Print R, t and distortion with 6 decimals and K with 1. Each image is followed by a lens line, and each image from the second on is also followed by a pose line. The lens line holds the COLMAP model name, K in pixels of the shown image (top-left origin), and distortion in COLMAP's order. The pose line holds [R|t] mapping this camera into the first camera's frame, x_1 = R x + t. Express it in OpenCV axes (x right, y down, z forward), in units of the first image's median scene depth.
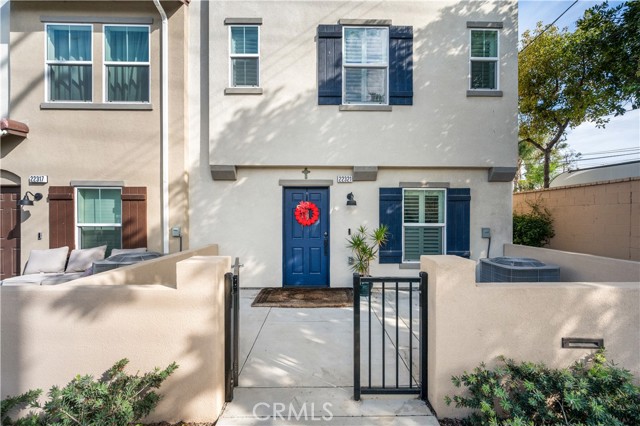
lens RADIAL K [[262.1, 0, 318.5], [0, 262.1, 216.9], [0, 0, 1]] dist [-0.003778, 0.000019]
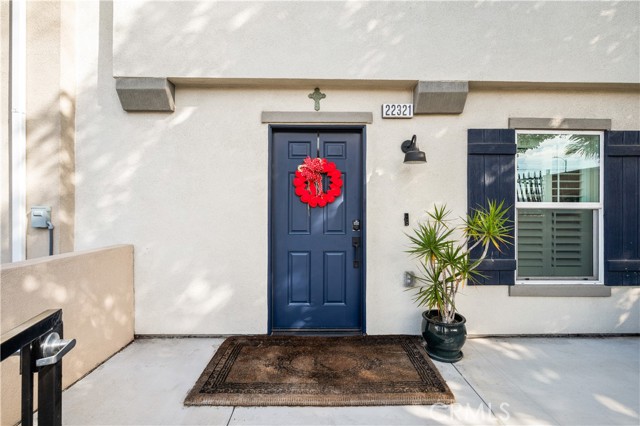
lens RADIAL K [[294.5, 0, 322.5], [0, 294.5, 208.9], [0, 0, 1]] dist [0.001243, -0.000475]
pose [[0.999879, 0.001818, 0.015433, -0.045838], [-0.001761, 0.999992, -0.003697, 0.039287], [-0.015439, 0.003670, 0.999874, 0.459328]]
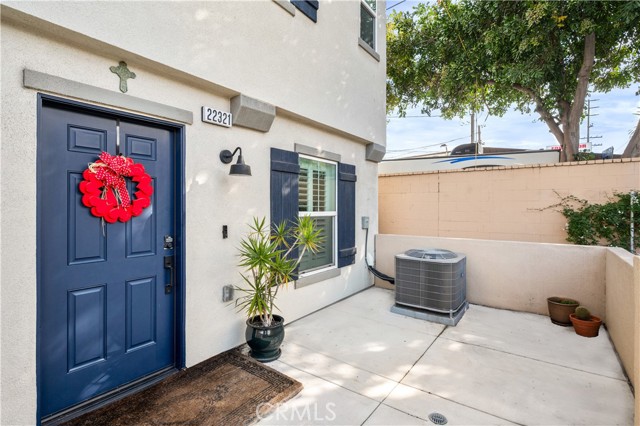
lens RADIAL K [[321.4, 0, 322.9], [0, 321.4, 205.6], [0, 0, 1]] dist [0.000334, -0.000983]
pose [[0.580422, 0.002870, 0.814311, -0.248126], [-0.000322, 0.999995, -0.003294, 0.011573], [-0.814316, 0.001649, 0.580420, 0.526909]]
